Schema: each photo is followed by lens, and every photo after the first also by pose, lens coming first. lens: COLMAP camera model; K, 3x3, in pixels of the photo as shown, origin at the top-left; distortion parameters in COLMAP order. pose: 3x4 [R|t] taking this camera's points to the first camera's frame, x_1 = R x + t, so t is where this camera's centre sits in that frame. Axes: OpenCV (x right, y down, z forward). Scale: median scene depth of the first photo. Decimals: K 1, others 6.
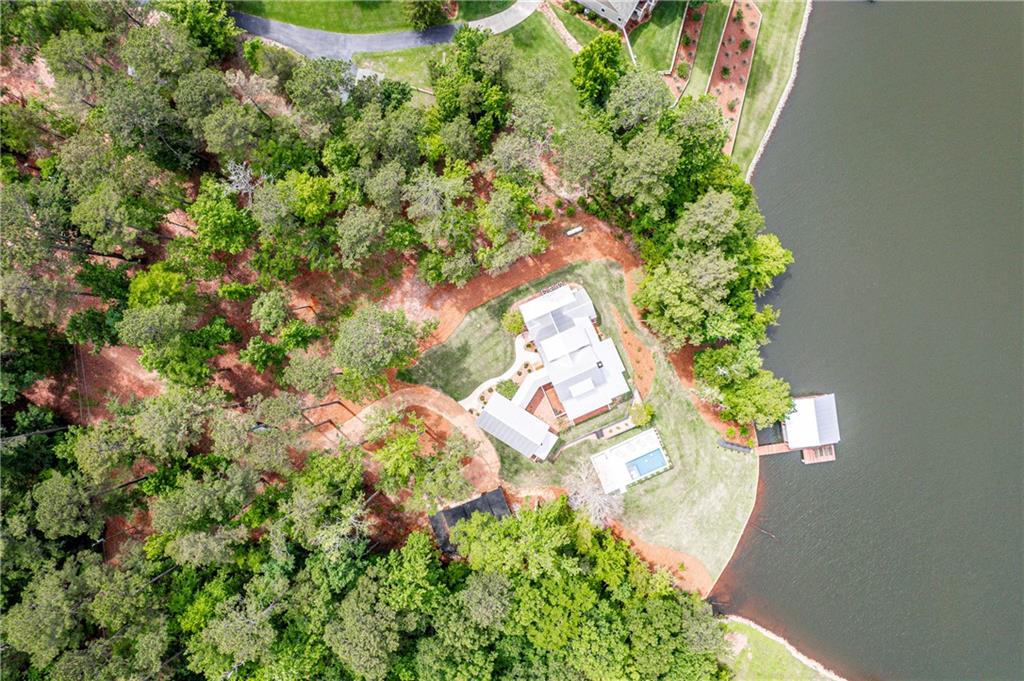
lens RADIAL K [[659.5, 0, 506.9], [0, 659.5, 343.1], [0, 0, 1]] dist [-0.082946, 0.071783]
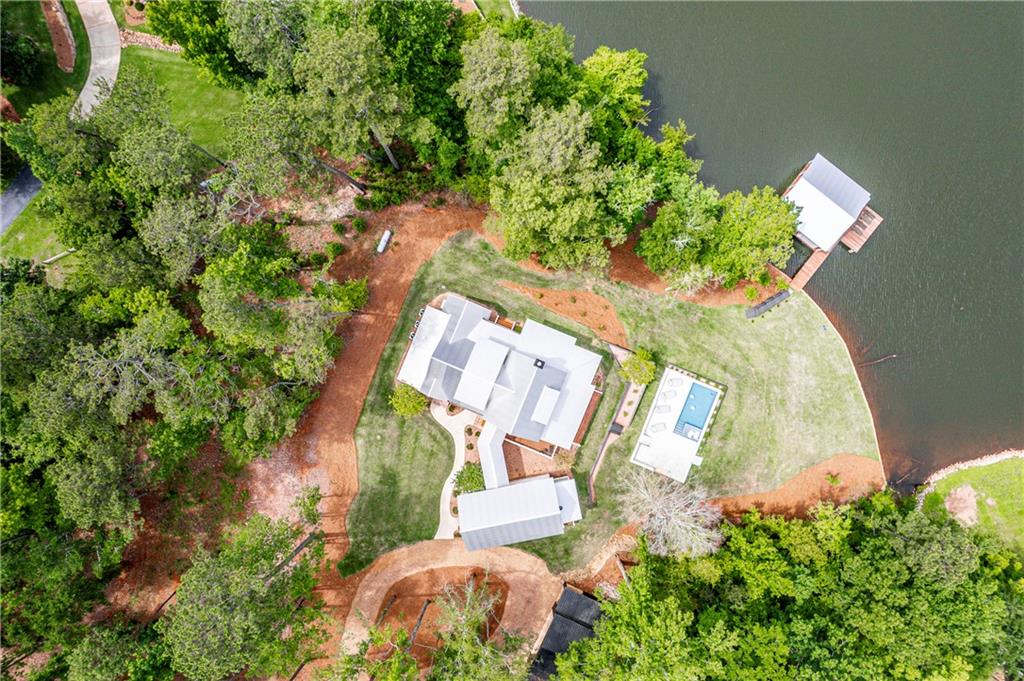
lens RADIAL K [[659.5, 0, 513.2], [0, 659.5, 337.3], [0, 0, 1]] dist [-0.082946, 0.071783]
pose [[0.723627, -0.689911, 0.019683, 0.118577], [0.690186, 0.723444, -0.016502, 0.006026], [-0.002855, 0.025526, 0.999670, 0.319918]]
